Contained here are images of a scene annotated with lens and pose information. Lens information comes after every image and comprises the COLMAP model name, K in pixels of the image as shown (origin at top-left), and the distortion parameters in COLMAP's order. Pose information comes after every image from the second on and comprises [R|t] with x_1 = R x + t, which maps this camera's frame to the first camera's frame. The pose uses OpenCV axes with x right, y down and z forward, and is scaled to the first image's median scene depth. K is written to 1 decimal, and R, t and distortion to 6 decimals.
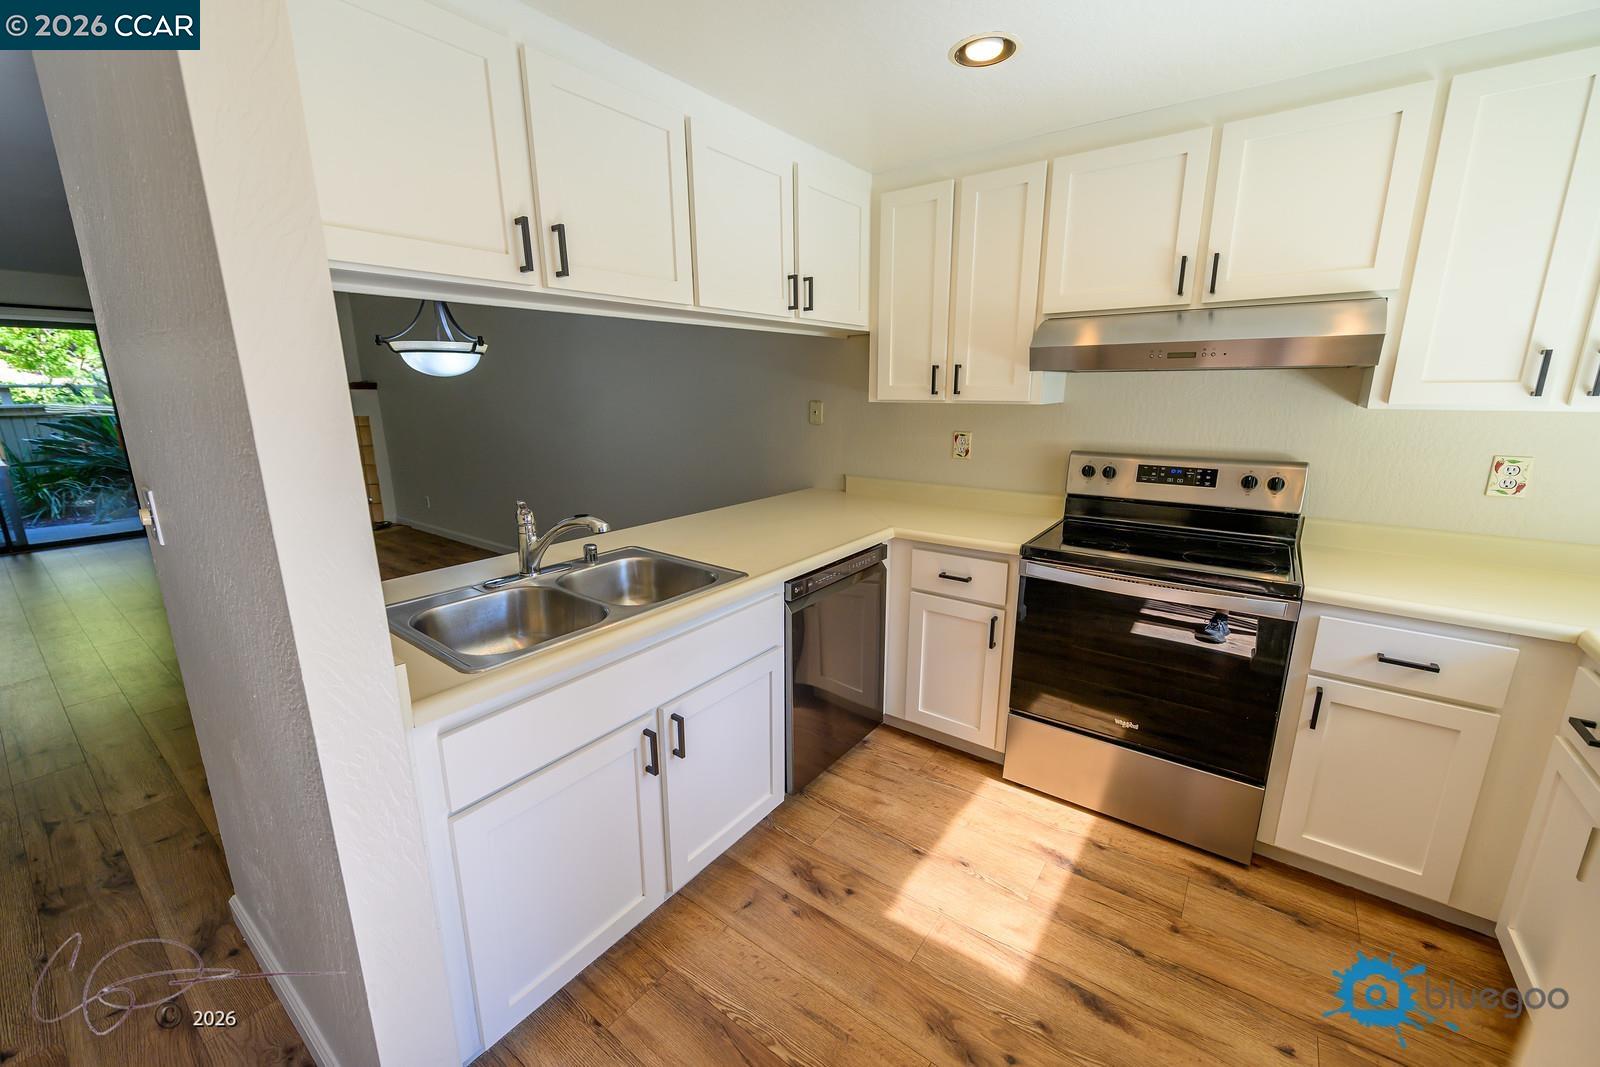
lens RADIAL K [[631.0, 0, 800.0], [0, 631.0, 533.5], [0, 0, 1]] dist [-0.000420, -0.000035]
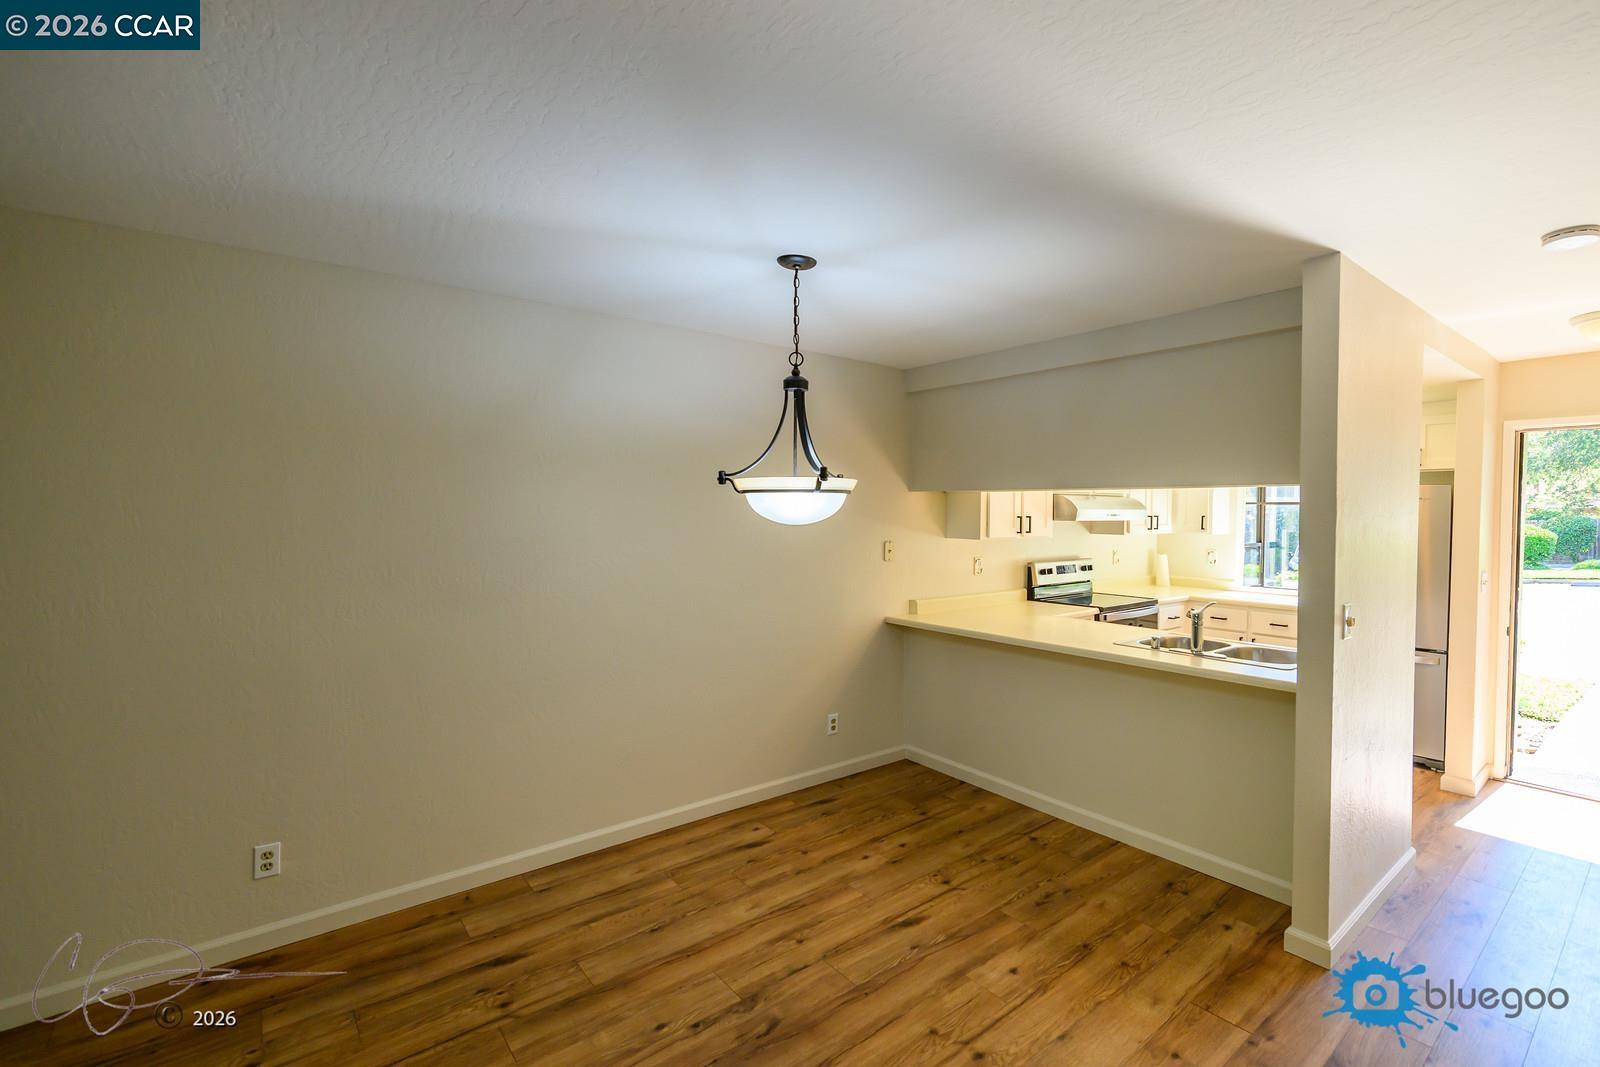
lens RADIAL K [[729.2, 0, 912.8], [0, 729.2, 531.3], [0, 0, 1]] dist [0.000151, -0.000082]
pose [[0.186575, -0.020217, 0.982233, -2.068774], [0.219601, 0.975350, -0.021638, -0.305375], [-0.957583, 0.219736, 0.186416, 1.135870]]
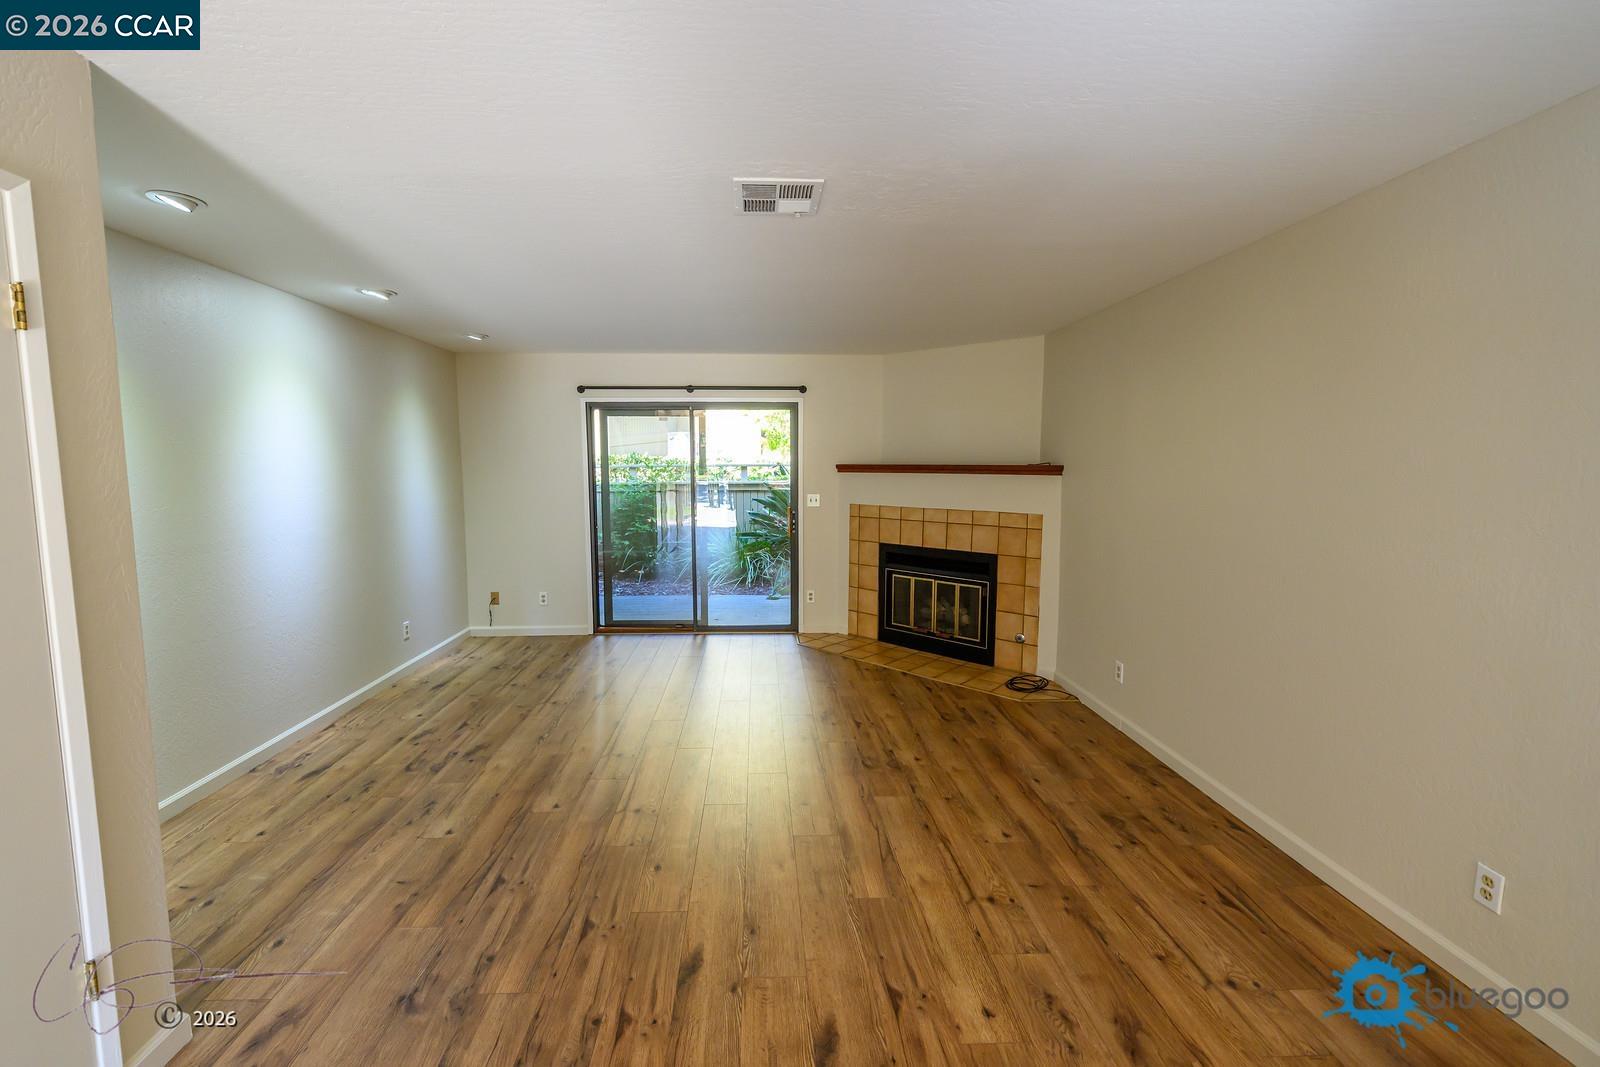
lens RADIAL K [[662.5, 0, 780.7], [0, 662.5, 523.2], [0, 0, 1]] dist [-0.000588, -0.000194]
pose [[0.625593, 0.075321, -0.776505, -1.013059], [-0.180069, 0.982393, -0.049781, -0.299304], [0.759084, 0.170967, 0.628142, 1.145008]]
